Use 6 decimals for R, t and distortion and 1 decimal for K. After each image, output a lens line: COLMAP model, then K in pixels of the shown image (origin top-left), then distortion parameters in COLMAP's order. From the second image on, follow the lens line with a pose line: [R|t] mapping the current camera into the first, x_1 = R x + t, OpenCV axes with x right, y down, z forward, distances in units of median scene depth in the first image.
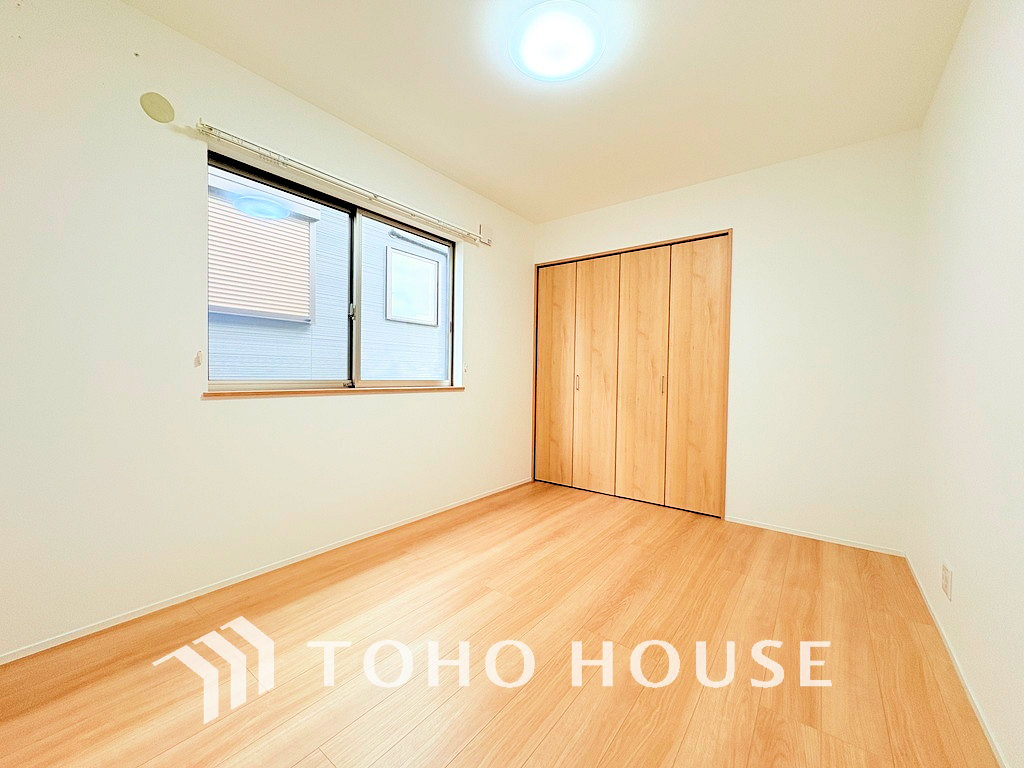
lens RADIAL K [[408.0, 0, 512.0], [0, 408.0, 384.0], [0, 0, 1]] dist [-0.001241, 0.000166]
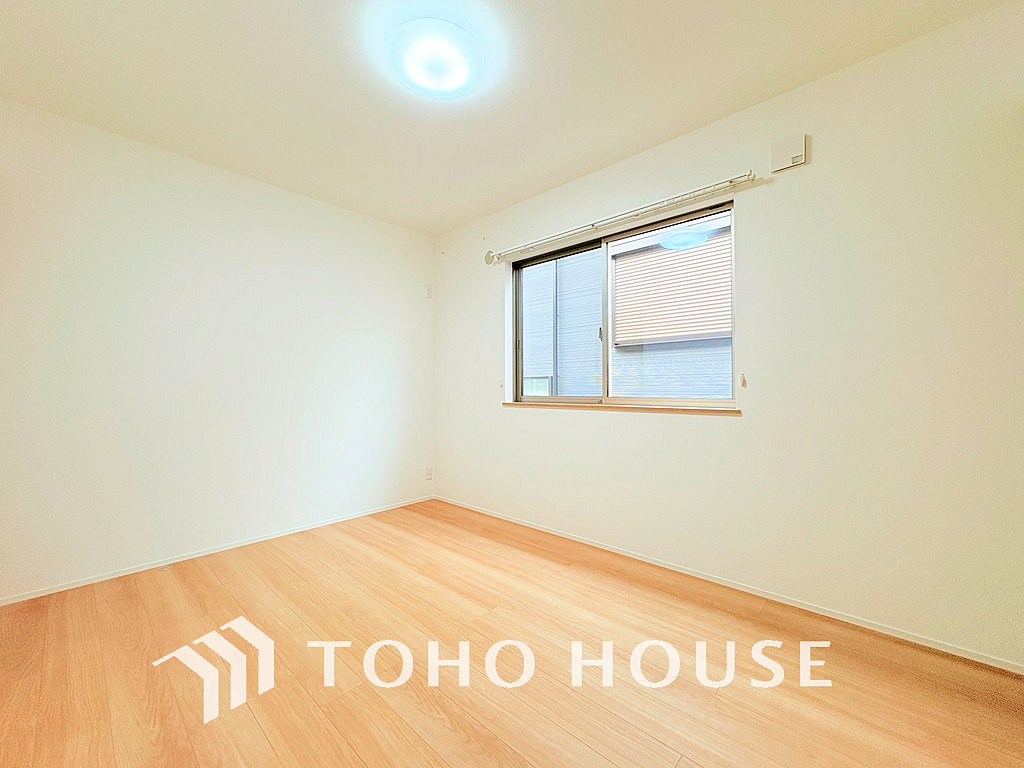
lens RADIAL K [[408.0, 0, 512.0], [0, 408.0, 384.0], [0, 0, 1]] dist [-0.001241, 0.000166]
pose [[-0.090445, -0.023471, -0.995625, 0.725629], [-0.022136, 0.999523, -0.021552, -0.016220], [0.995655, 0.020090, -0.090921, 0.873649]]
